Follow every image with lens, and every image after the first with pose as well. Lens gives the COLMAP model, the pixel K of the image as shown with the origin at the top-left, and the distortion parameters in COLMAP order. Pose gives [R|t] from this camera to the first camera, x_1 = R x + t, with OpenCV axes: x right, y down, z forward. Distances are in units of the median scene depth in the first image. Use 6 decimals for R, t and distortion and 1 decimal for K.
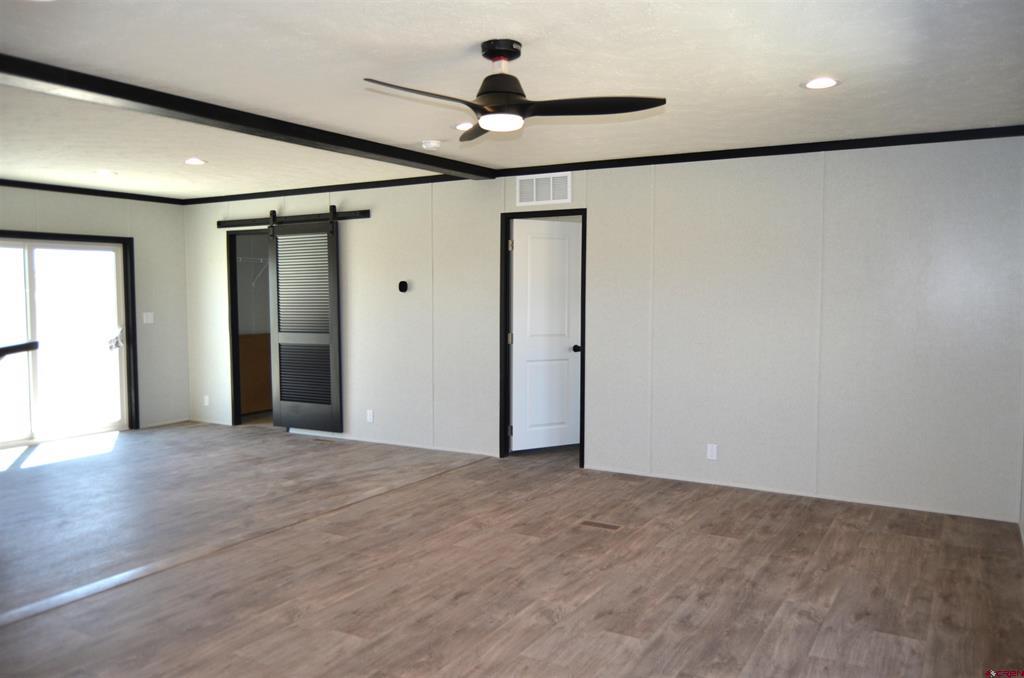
lens RADIAL K [[793.5, 0, 519.2], [0, 793.5, 340.2], [0, 0, 1]] dist [-0.011666, 0.001181]
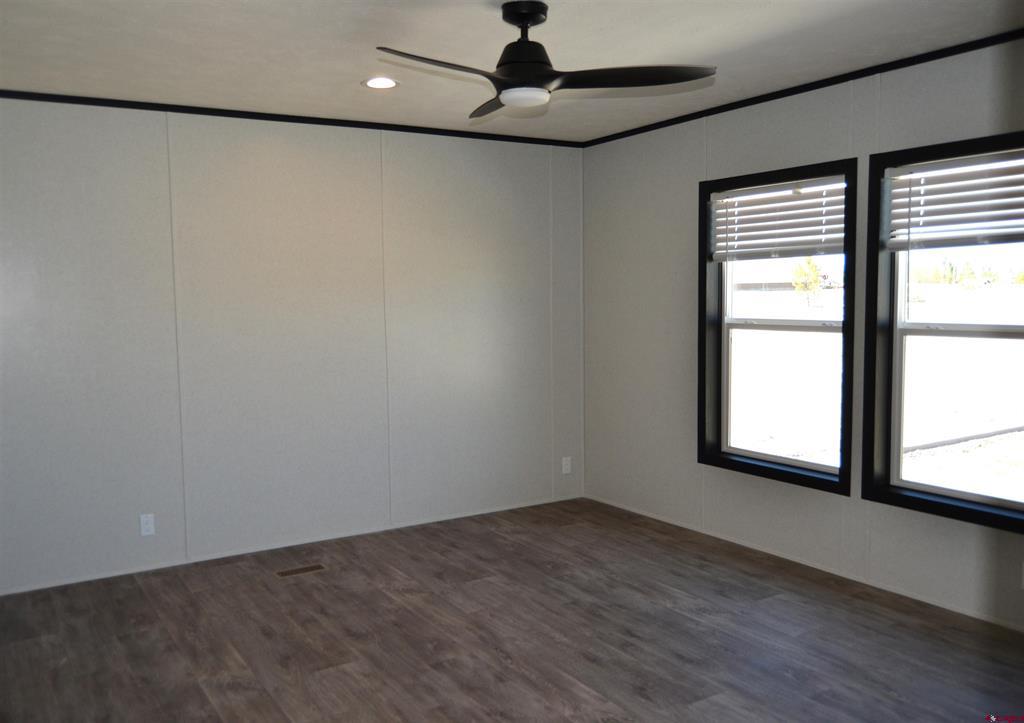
lens RADIAL K [[865.3, 0, 491.1], [0, 865.3, 362.6], [0, 0, 1]] dist [-0.018226, -0.001836]
pose [[0.481002, -0.076702, 0.873358, -0.673804], [0.072305, 0.996243, 0.047672, -0.025987], [-0.873733, 0.040217, 0.484741, 0.458728]]
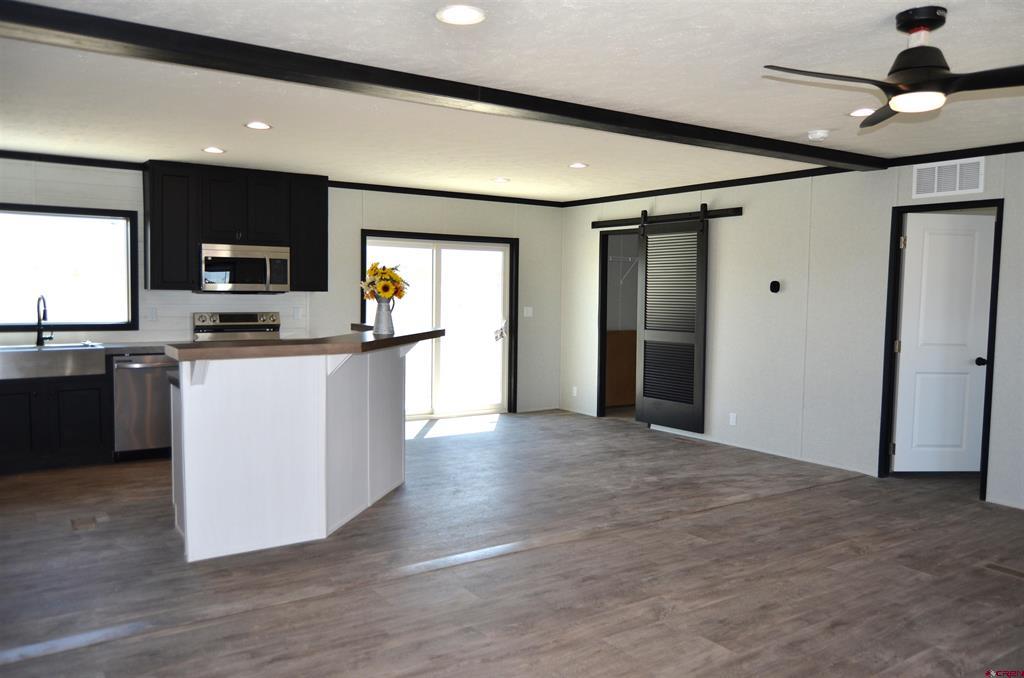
lens RADIAL K [[793.5, 0, 519.2], [0, 793.5, 340.2], [0, 0, 1]] dist [-0.011666, 0.001181]
pose [[0.903916, 0.043574, -0.425484, -0.022354], [-0.043420, 0.999006, 0.010064, 0.000597], [0.425500, 0.009377, 0.904910, 0.010234]]
